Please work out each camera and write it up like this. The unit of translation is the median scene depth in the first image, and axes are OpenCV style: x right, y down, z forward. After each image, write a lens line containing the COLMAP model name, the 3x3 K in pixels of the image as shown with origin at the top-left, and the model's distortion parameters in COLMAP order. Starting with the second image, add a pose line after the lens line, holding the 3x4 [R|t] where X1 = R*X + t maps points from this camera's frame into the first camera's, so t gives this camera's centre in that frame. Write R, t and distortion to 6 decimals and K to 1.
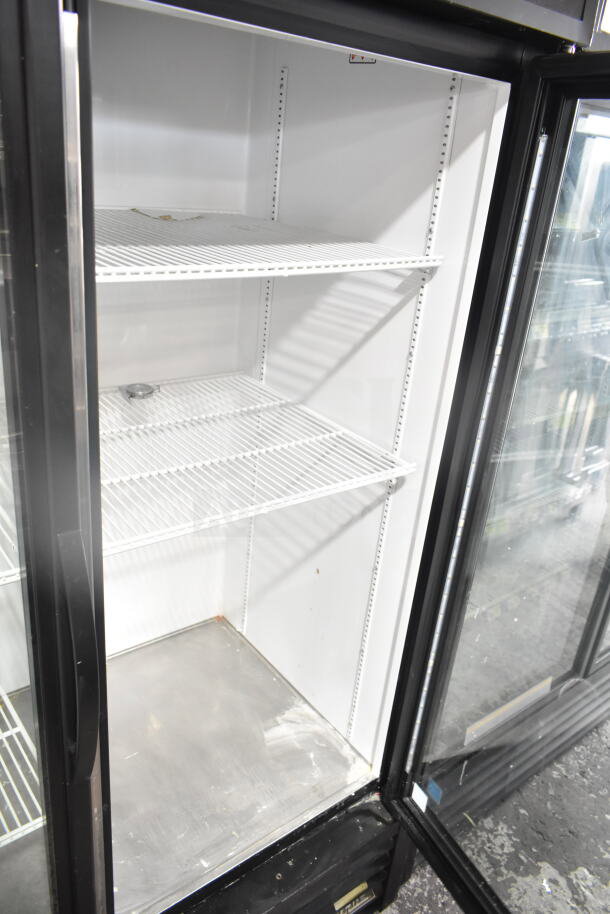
lens RADIAL K [[700.7, 0, 306.5], [0, 700.7, 457.7], [0, 0, 1]] dist [0.000947, -0.003941]
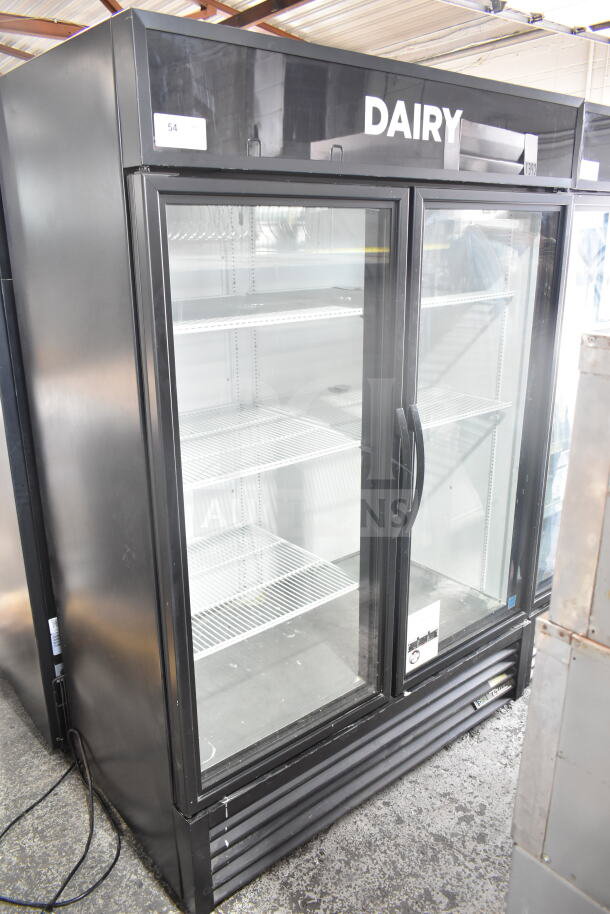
lens RADIAL K [[700.7, 0, 303.5], [0, 700.7, 457.2], [0, 0, 1]] dist [0.000947, -0.003941]
pose [[0.993731, -0.109851, -0.020781, -0.330685], [0.107211, 0.989044, -0.101478, 0.254026], [0.031700, 0.098613, 0.994621, -0.764713]]
